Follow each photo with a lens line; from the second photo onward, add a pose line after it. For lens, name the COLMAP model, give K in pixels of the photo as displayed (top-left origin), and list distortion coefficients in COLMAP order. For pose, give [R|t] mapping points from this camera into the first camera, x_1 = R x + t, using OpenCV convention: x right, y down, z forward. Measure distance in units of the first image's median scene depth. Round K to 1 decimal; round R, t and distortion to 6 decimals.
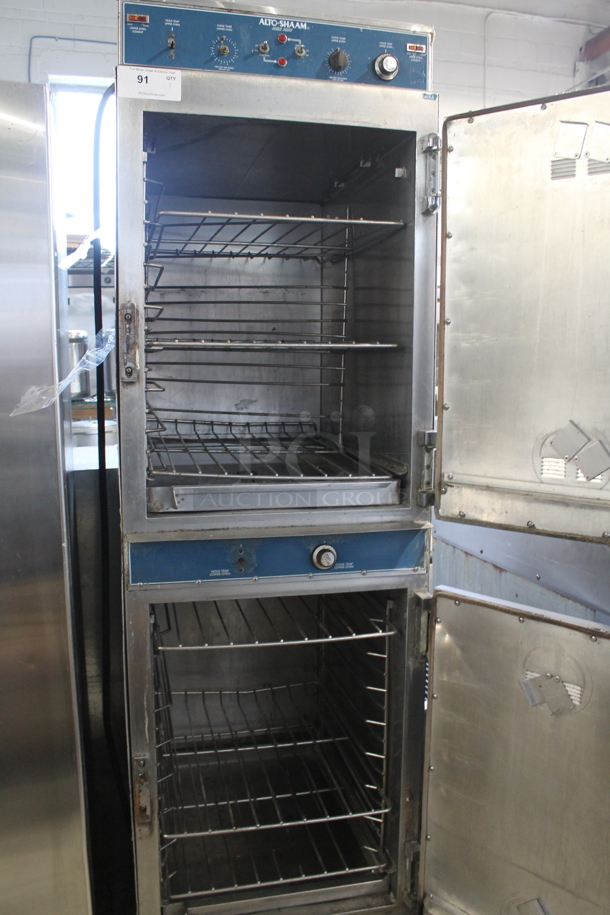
lens RADIAL K [[779.2, 0, 309.3], [0, 779.2, 461.8], [0, 0, 1]] dist [-0.148435, 0.114428]
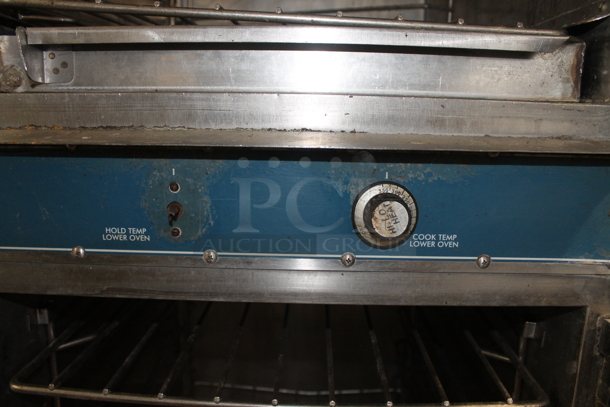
lens RADIAL K [[519.5, 0, 301.8], [0, 519.5, 207.2], [0, 0, 1]] dist [-0.148435, 0.114428]
pose [[0.972376, 0.063921, -0.224498, 0.039138], [-0.045417, 0.995203, 0.086645, 0.102862], [0.228960, -0.074055, 0.970615, 0.773391]]
